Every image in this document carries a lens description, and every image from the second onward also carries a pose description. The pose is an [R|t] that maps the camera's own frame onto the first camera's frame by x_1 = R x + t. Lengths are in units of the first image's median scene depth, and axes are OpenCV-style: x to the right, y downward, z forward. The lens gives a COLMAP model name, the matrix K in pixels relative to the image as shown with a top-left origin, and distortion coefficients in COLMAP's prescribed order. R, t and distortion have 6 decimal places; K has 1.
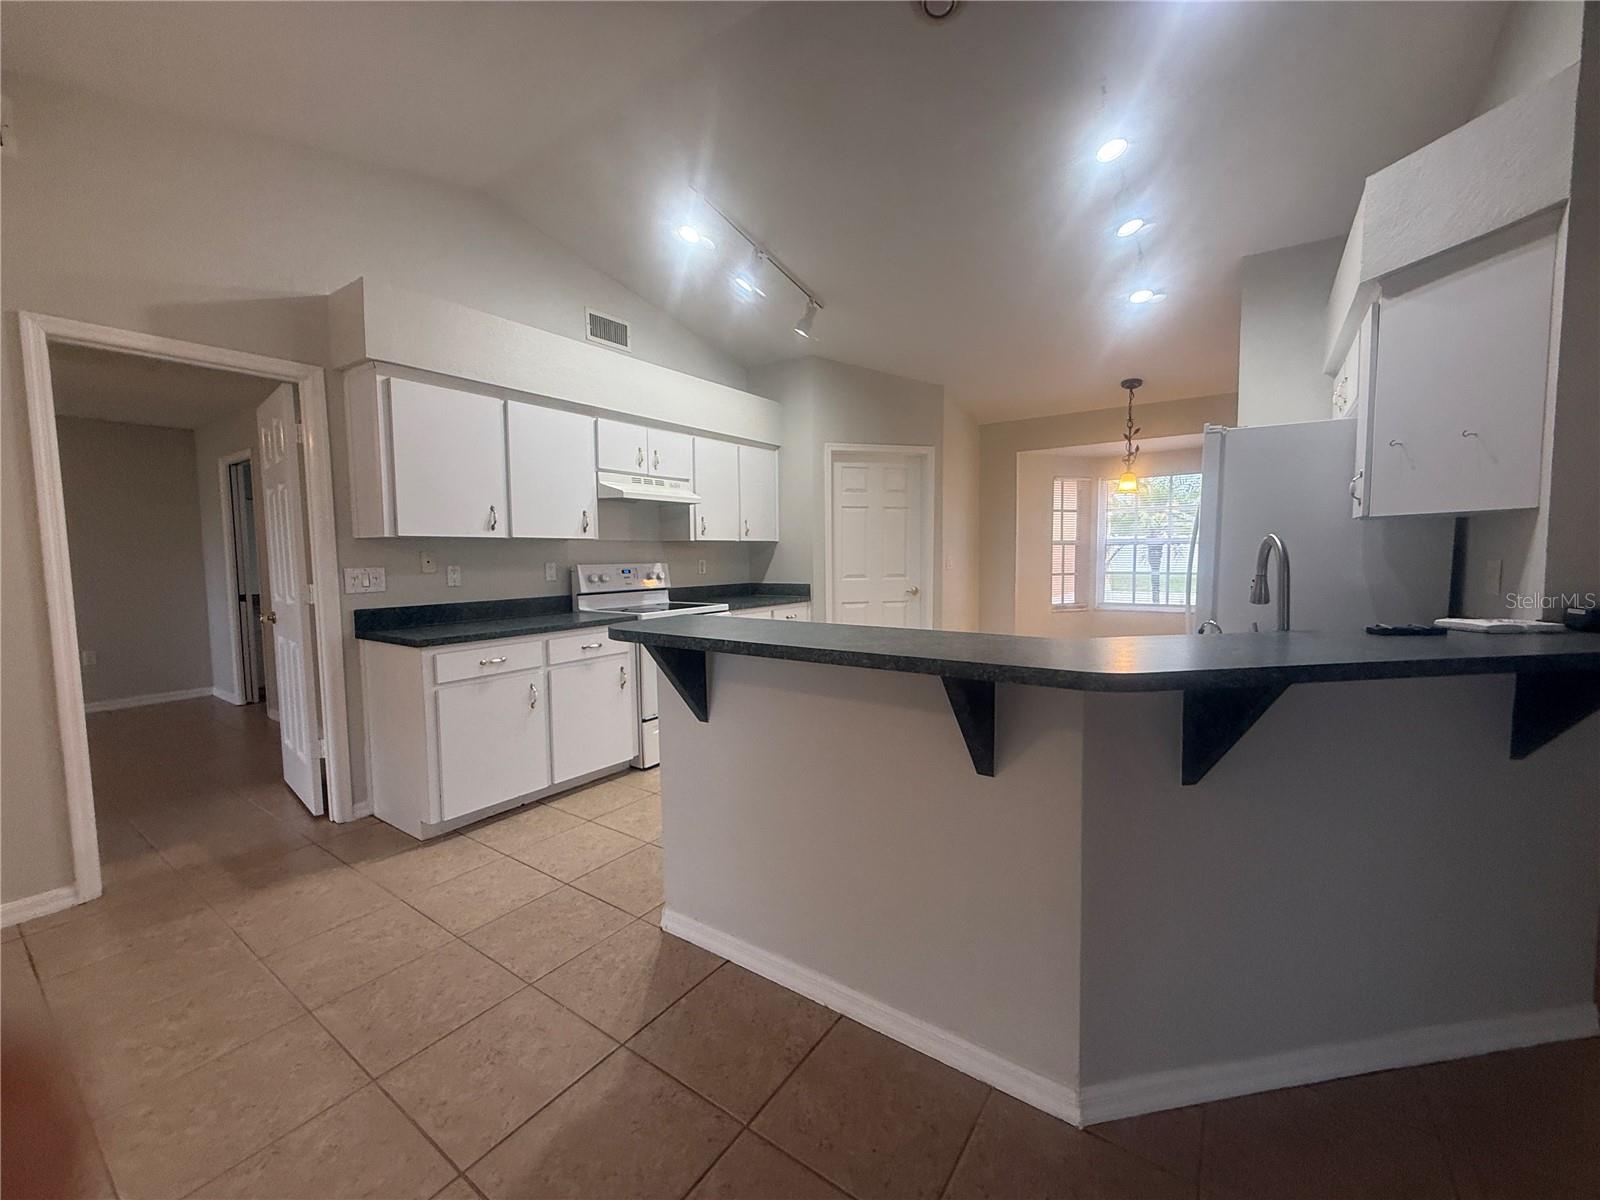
lens RADIAL K [[637.9, 0, 798.6], [0, 637.9, 598.6], [0, 0, 1]] dist [0.000073, 0.000082]
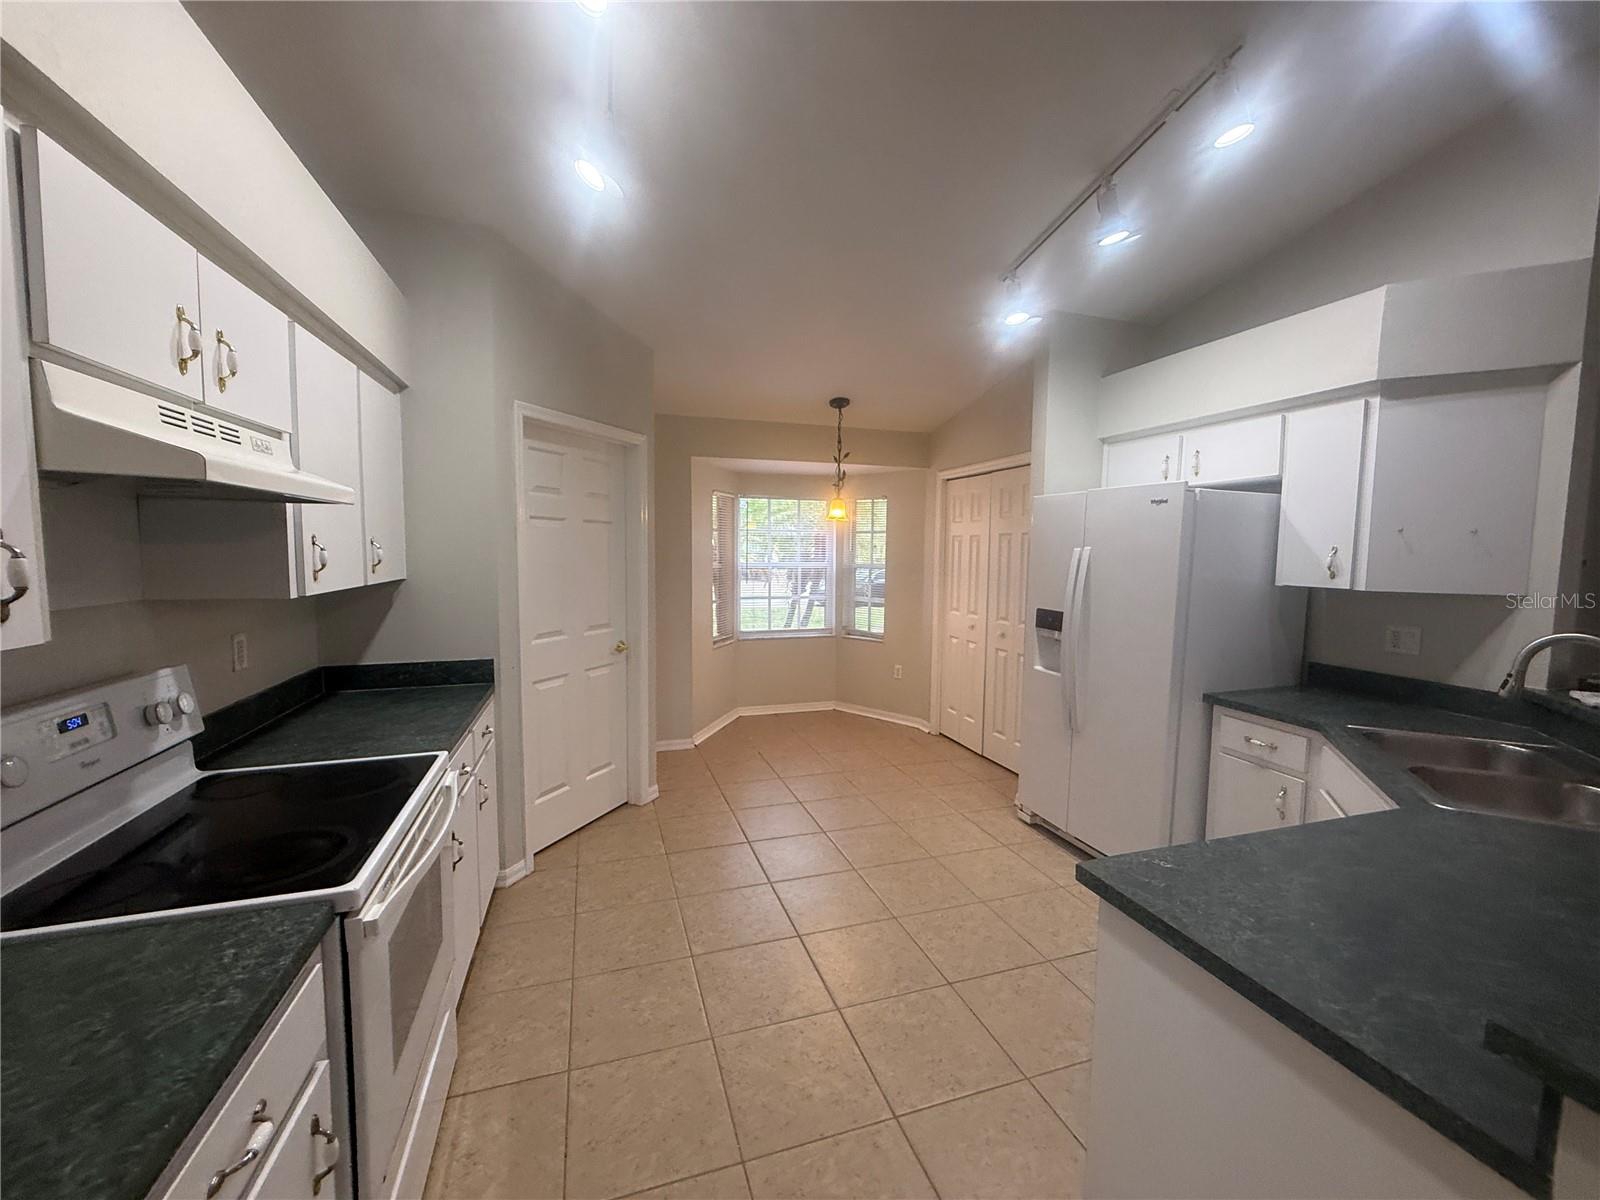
lens RADIAL K [[637.9, 0, 798.6], [0, 637.9, 598.6], [0, 0, 1]] dist [0.000073, 0.000082]
pose [[0.601100, -0.046969, 0.797793, -0.323921], [0.039112, 0.998804, 0.029334, -0.101626], [-0.798216, 0.013571, 0.602218, 0.606666]]
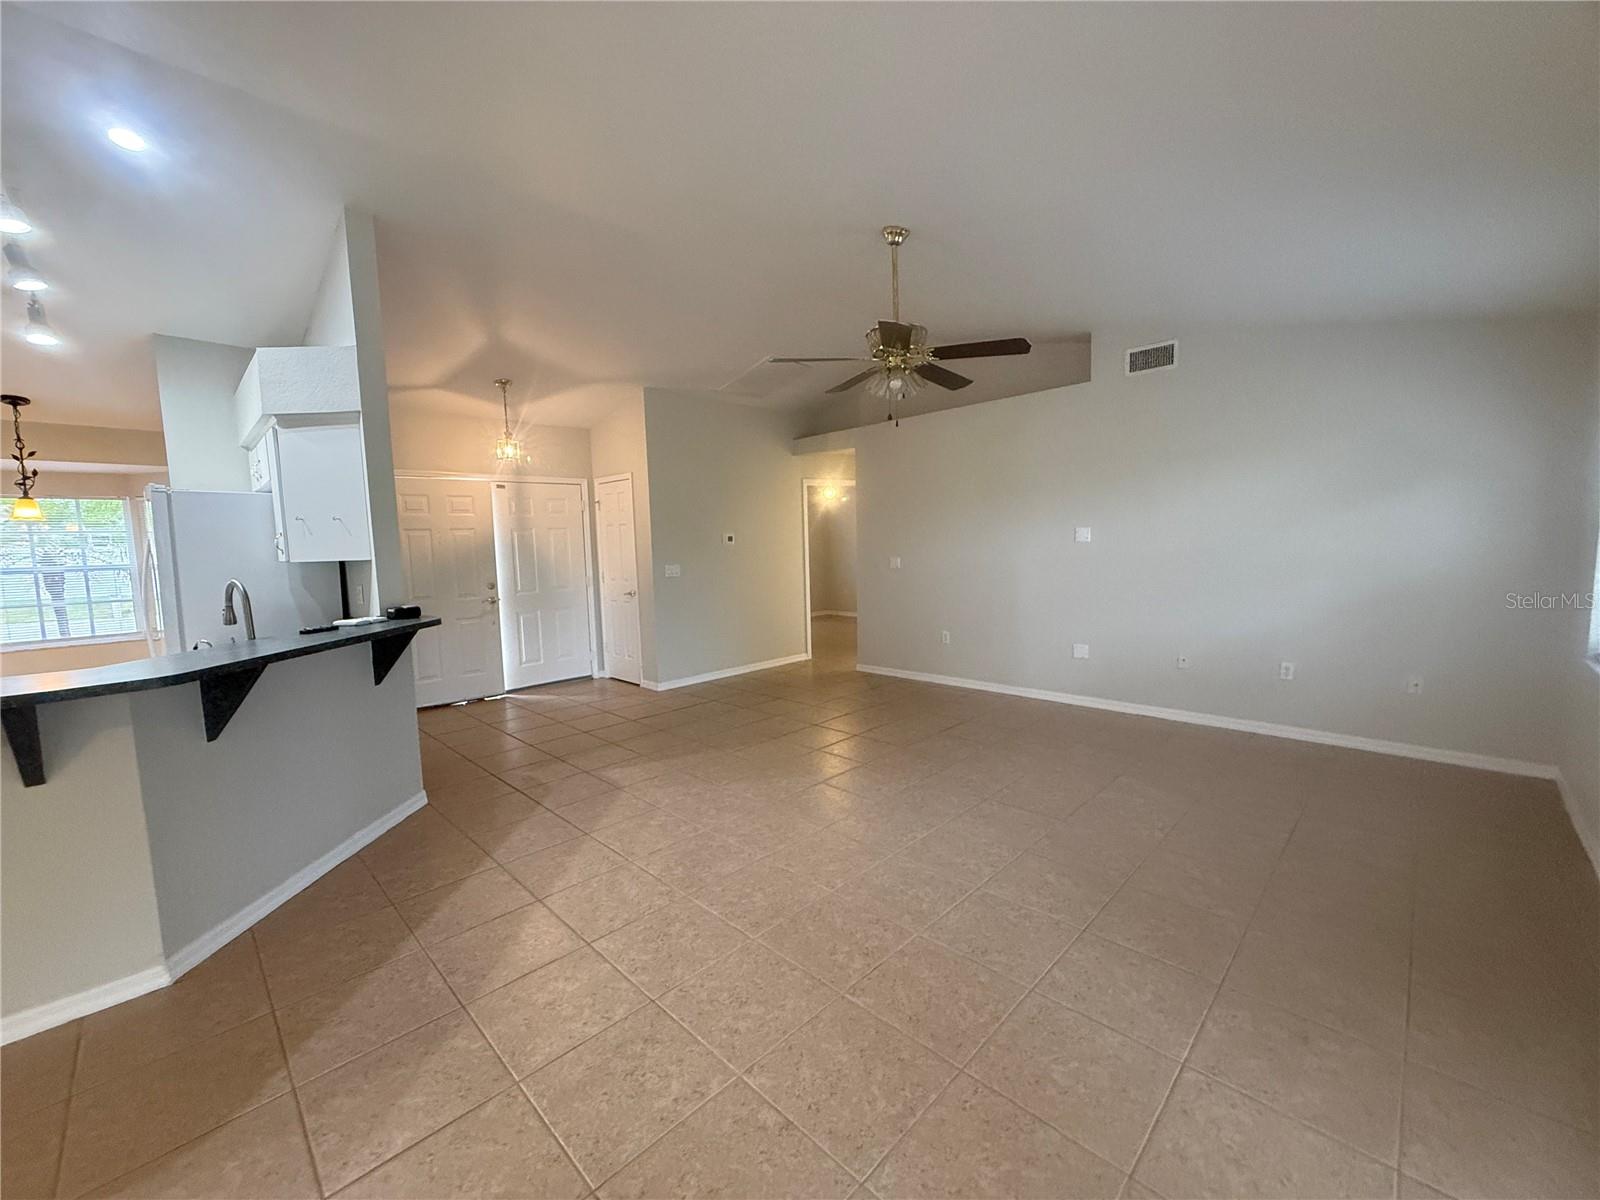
lens RADIAL K [[637.9, 0, 798.6], [0, 637.9, 598.6], [0, 0, 1]] dist [0.000073, 0.000082]
pose [[0.166989, -0.081734, 0.982565, -0.251904], [0.096400, 0.993137, 0.066230, -0.011400], [-0.981235, 0.083659, 0.173722, -0.278591]]
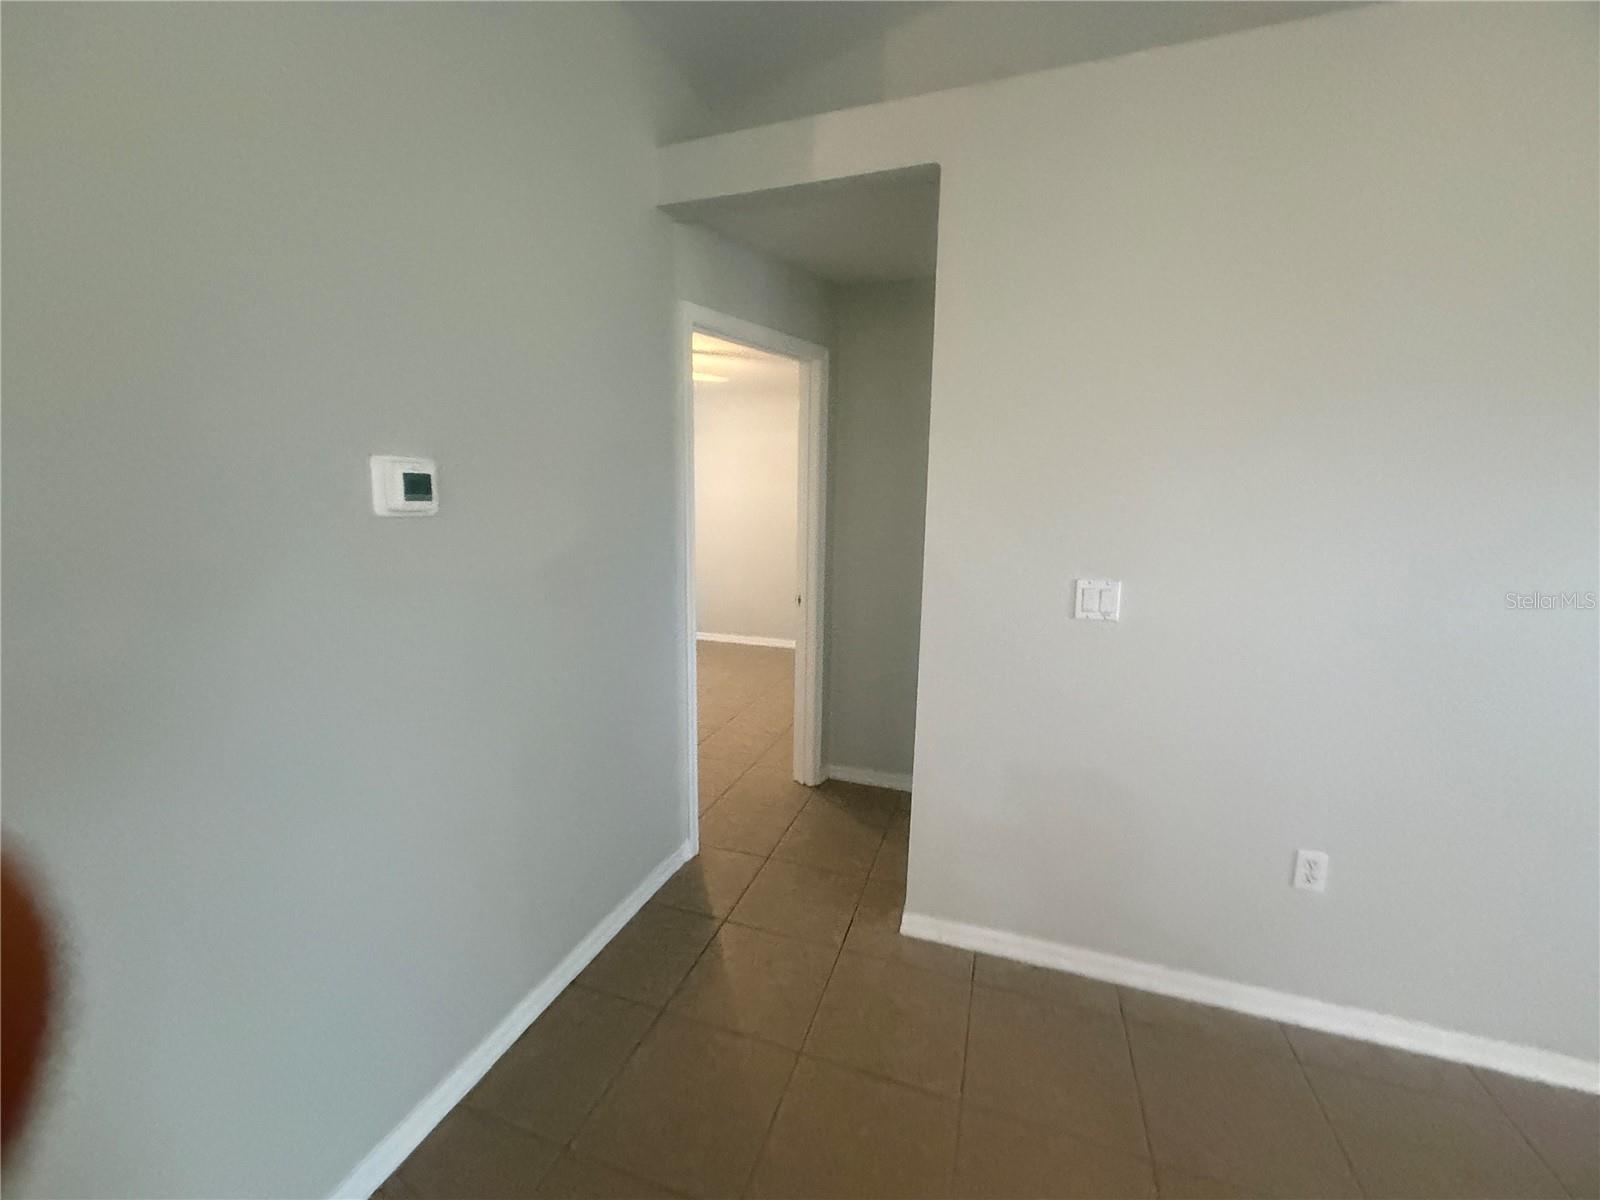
lens RADIAL K [[637.9, 0, 798.6], [0, 637.9, 598.6], [0, 0, 1]] dist [0.000073, 0.000082]
pose [[-0.249602, -0.153422, 0.956117, 1.013368], [0.059961, 0.983026, 0.173393, -0.063486], [-0.966490, 0.100609, -0.236166, 0.068440]]
